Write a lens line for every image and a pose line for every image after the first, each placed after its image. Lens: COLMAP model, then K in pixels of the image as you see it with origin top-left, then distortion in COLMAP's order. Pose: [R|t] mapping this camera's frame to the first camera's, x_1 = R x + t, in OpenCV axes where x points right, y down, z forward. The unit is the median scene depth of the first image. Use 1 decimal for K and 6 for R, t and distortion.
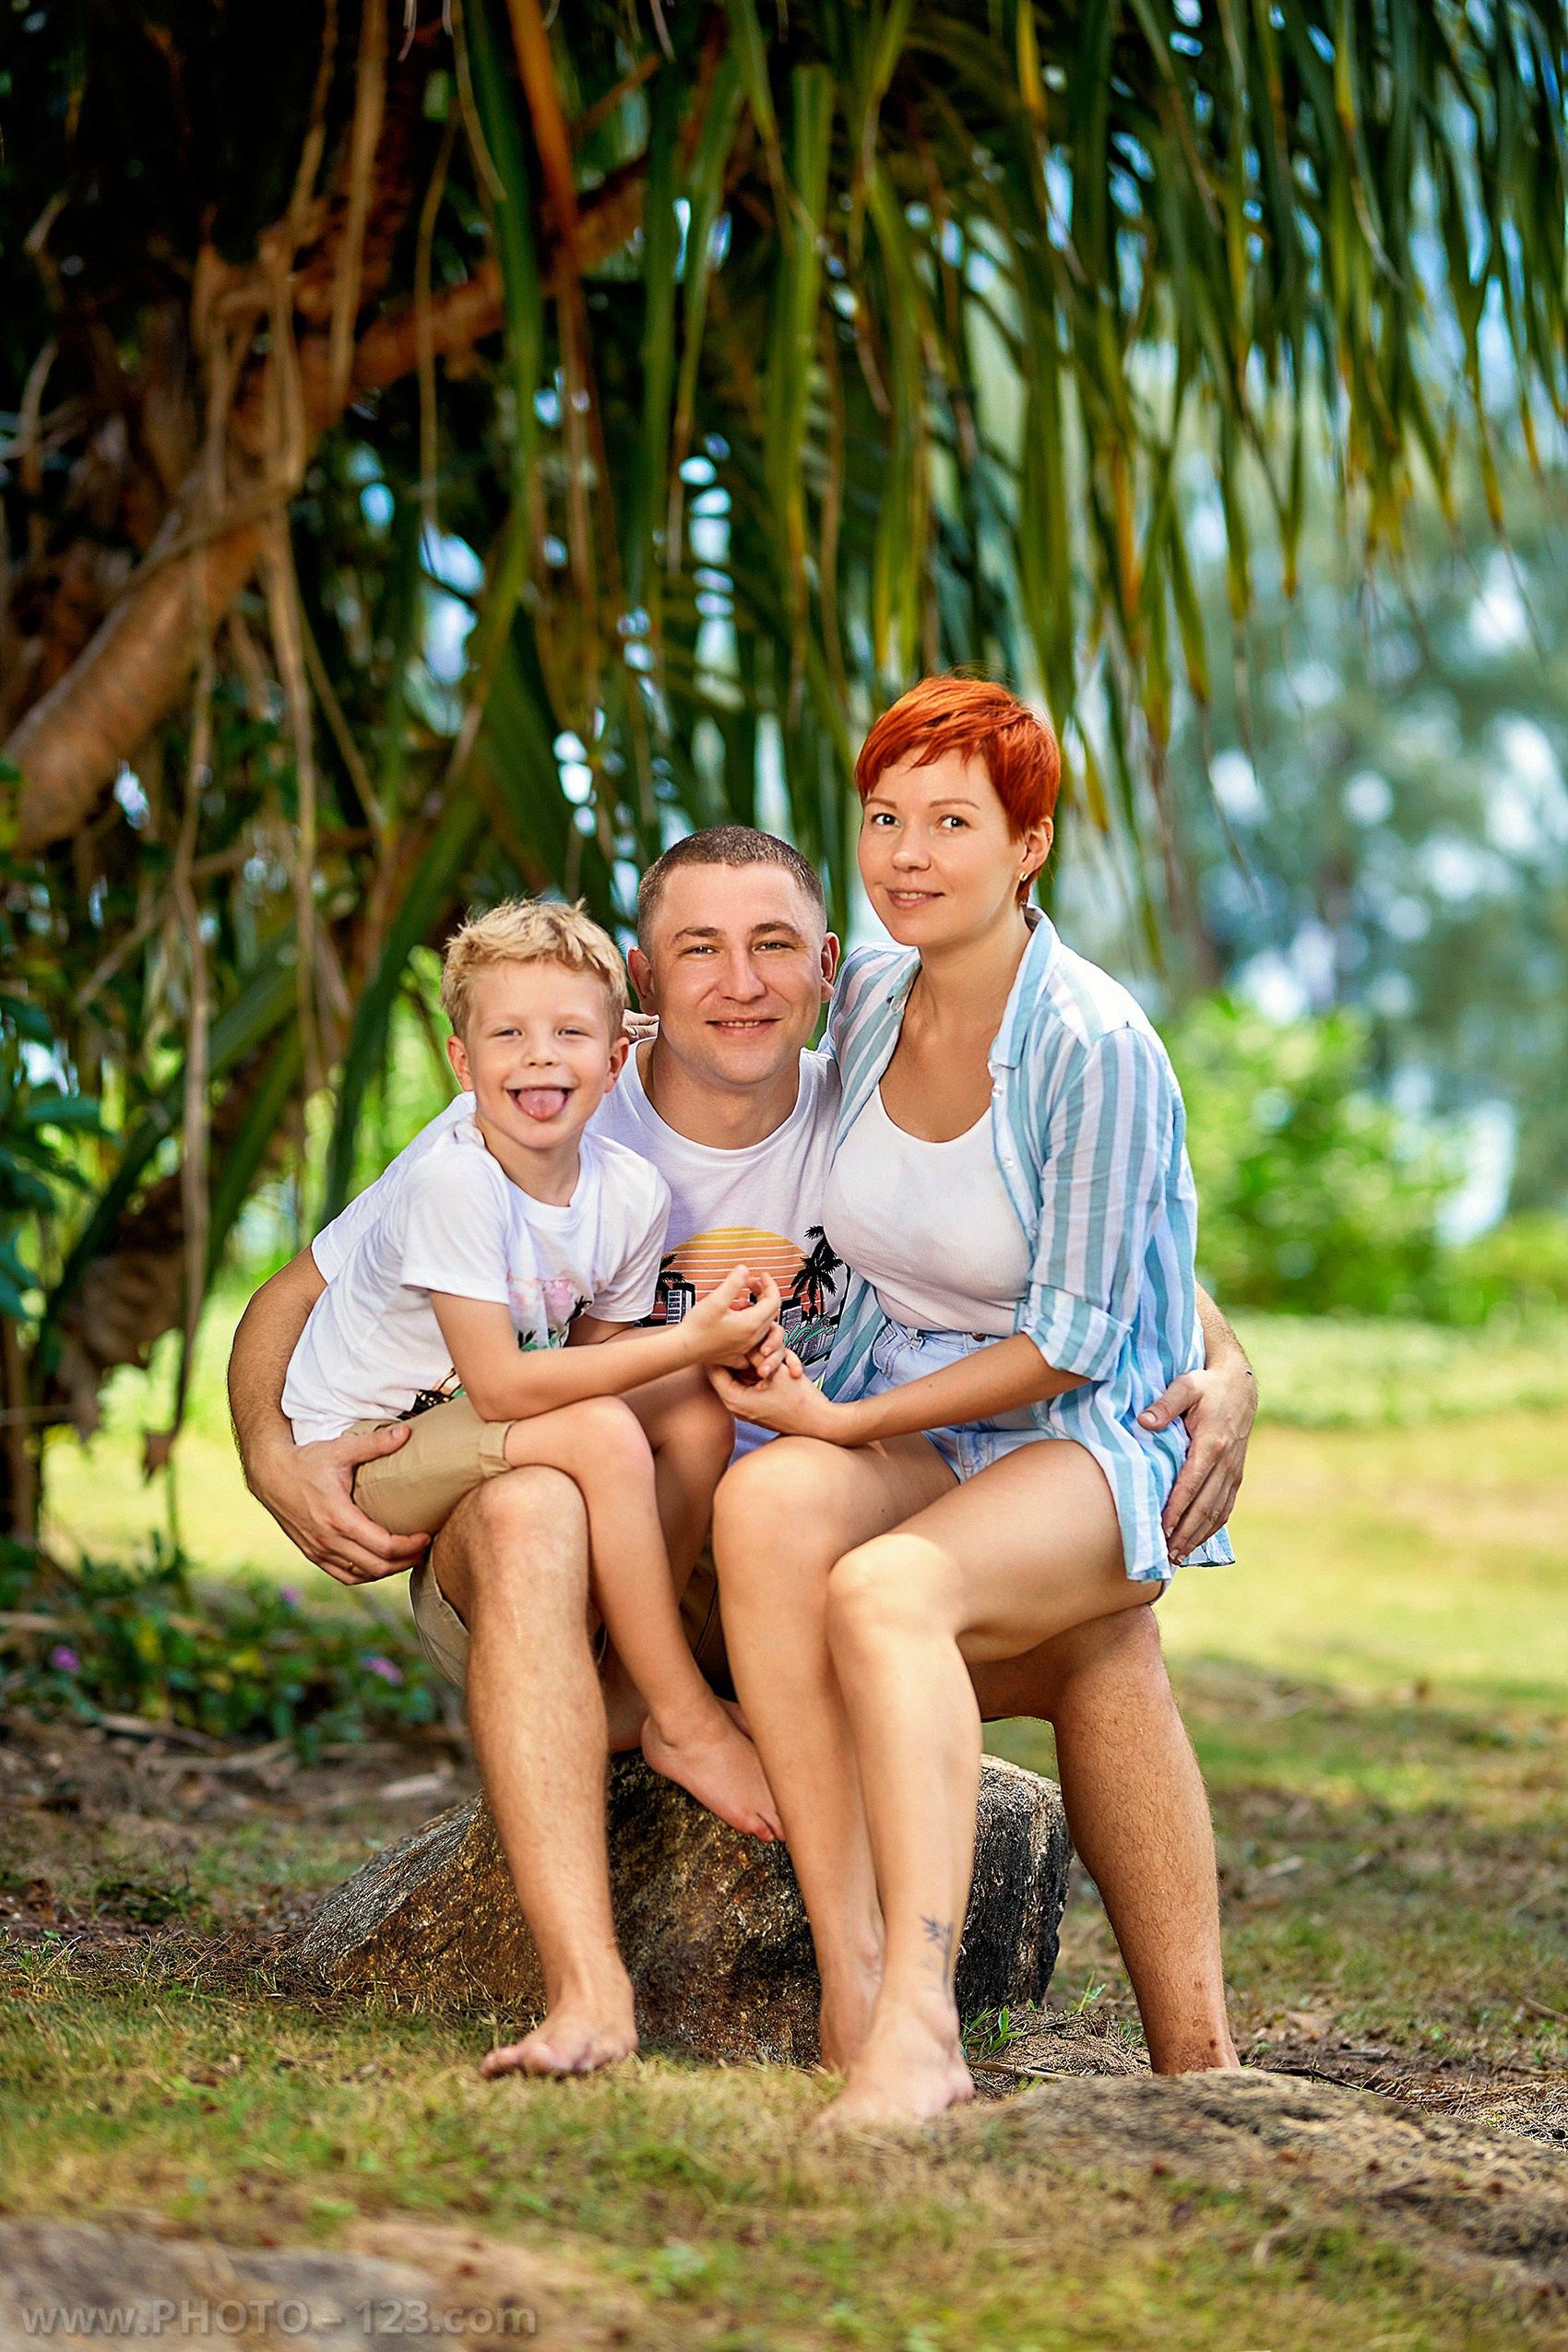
lens RADIAL K [[5630.2, 0, 784.0], [0, 5630.2, 1176.0], [0, 0, 1]] dist [-0.030340, -0.406982]
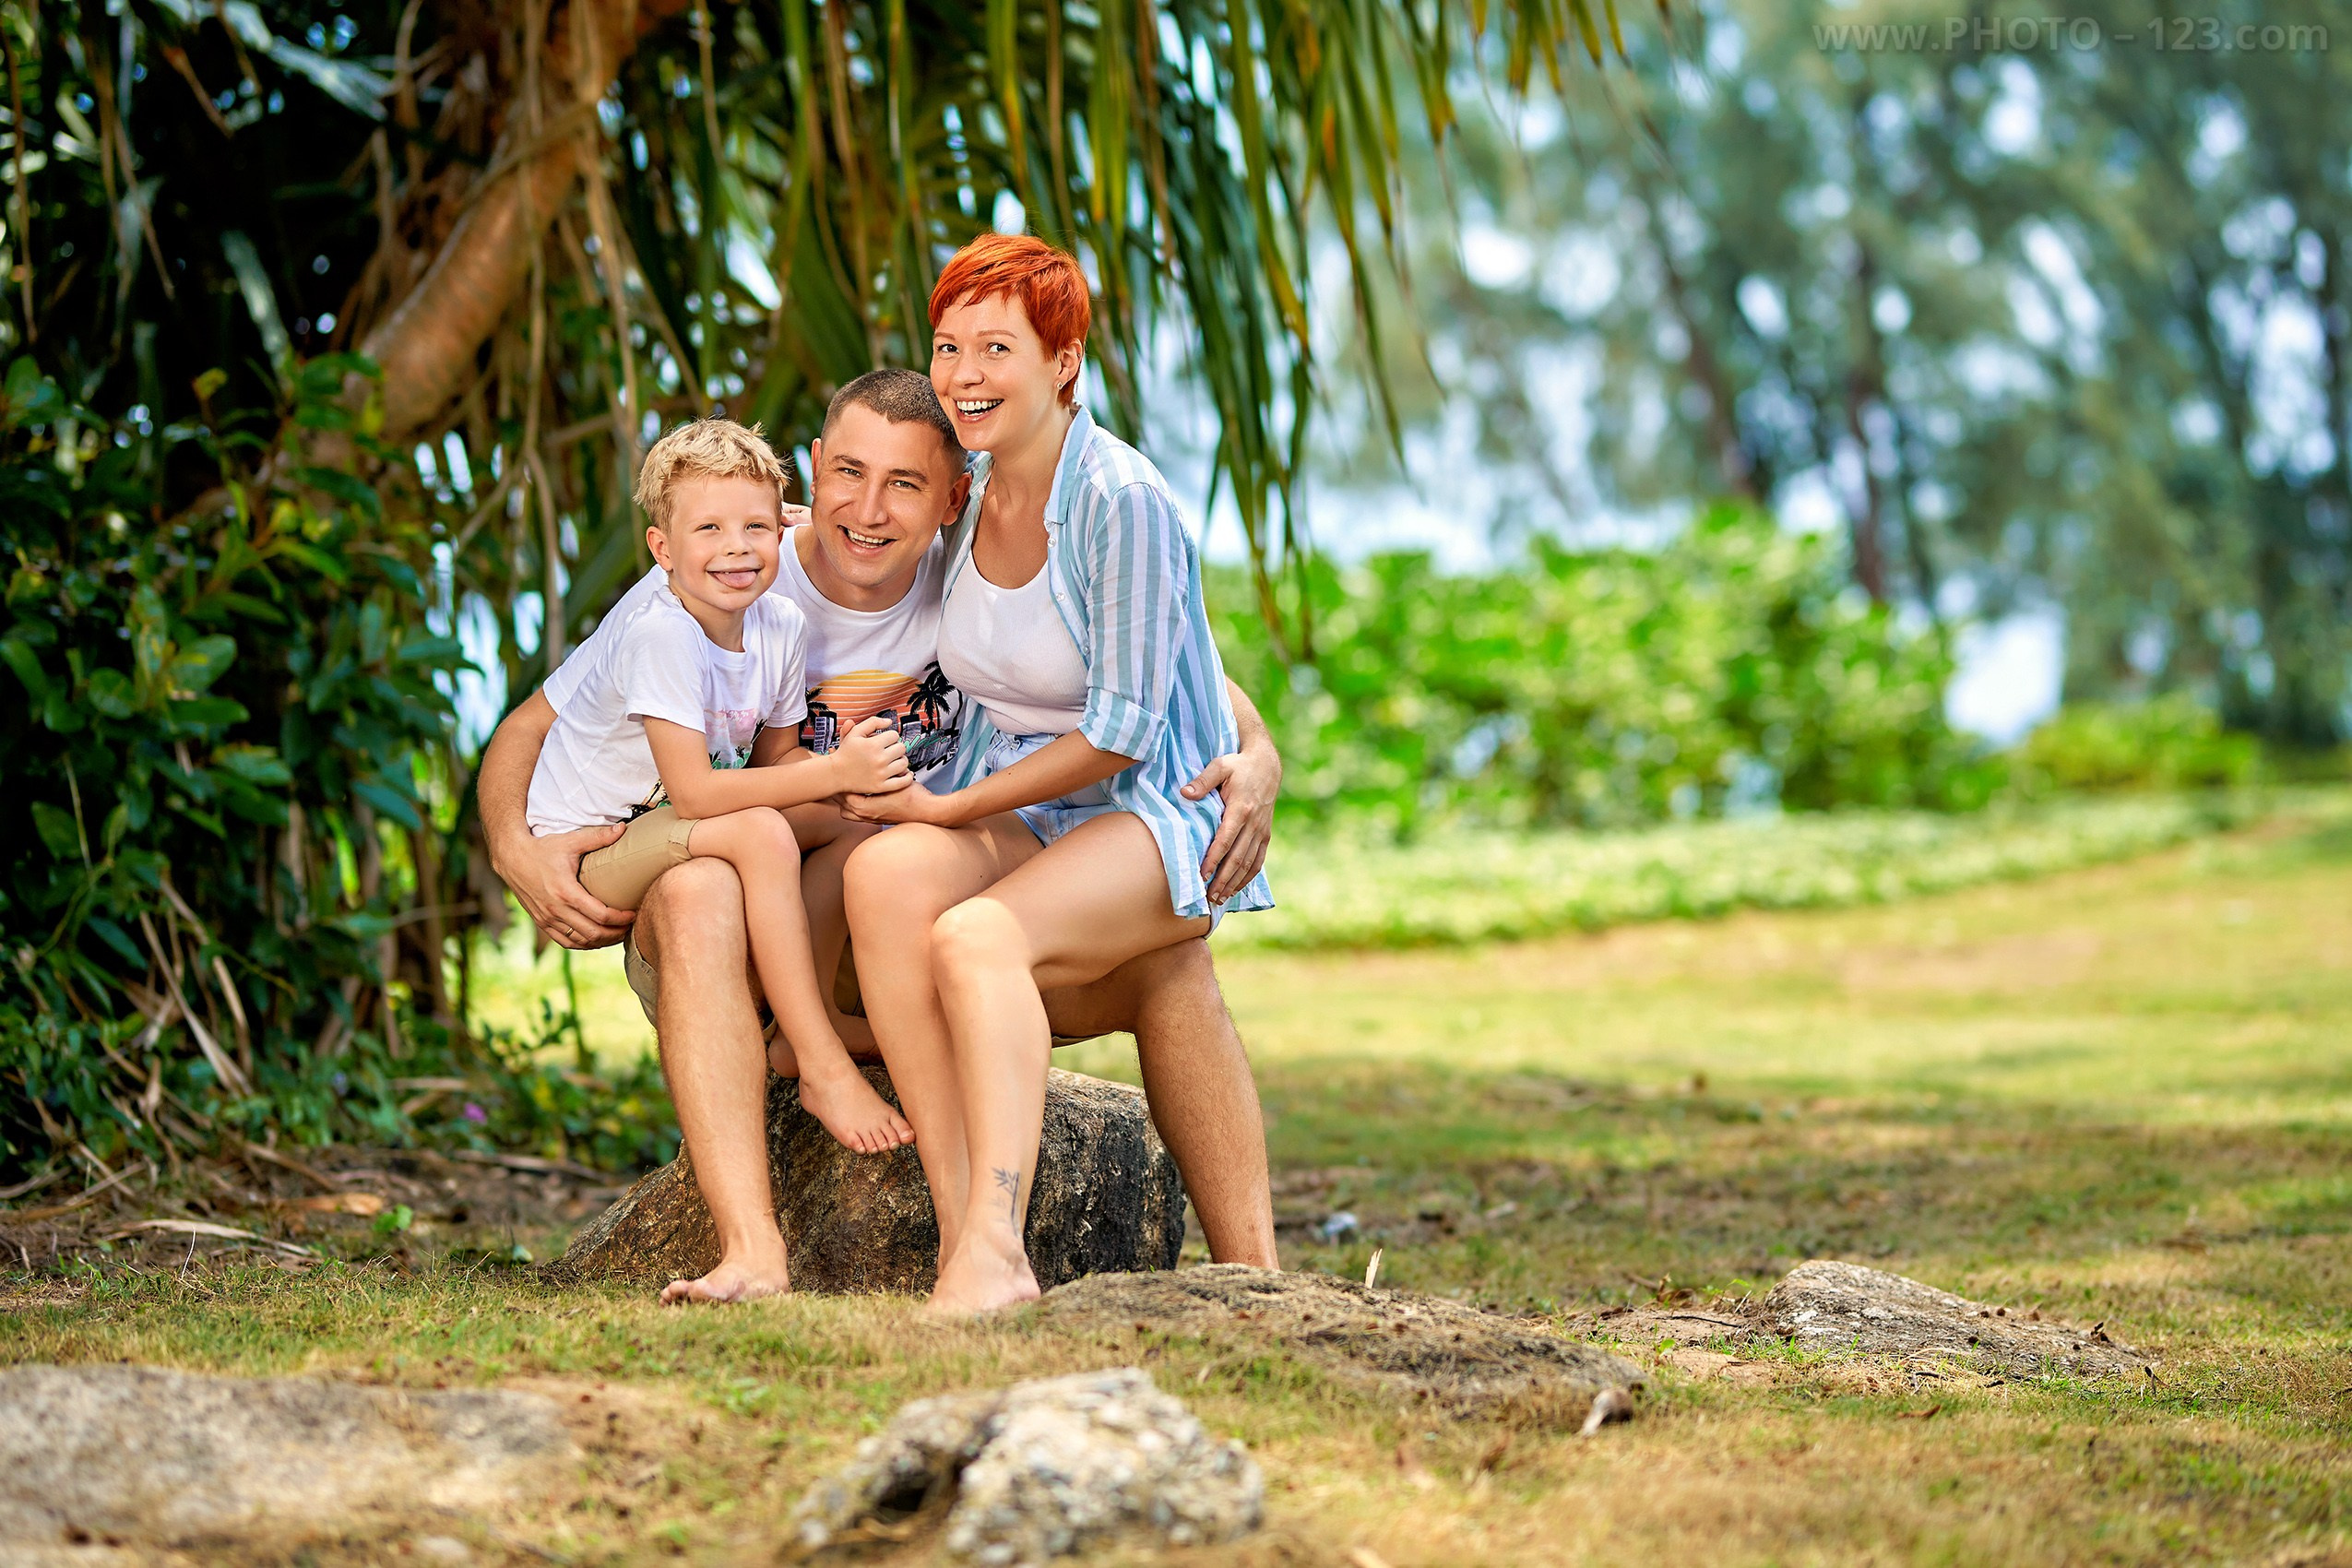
lens RADIAL K [[5630.2, 0, 1183.6], [0, 5630.2, 854.3], [0, 0, 1]] dist [-0.030340, -0.406982]
pose [[0.996723, -0.071469, -0.037884, 0.070630], [0.072220, 0.997211, 0.018832, 0.020562], [0.036433, -0.021506, 0.999105, -0.176695]]
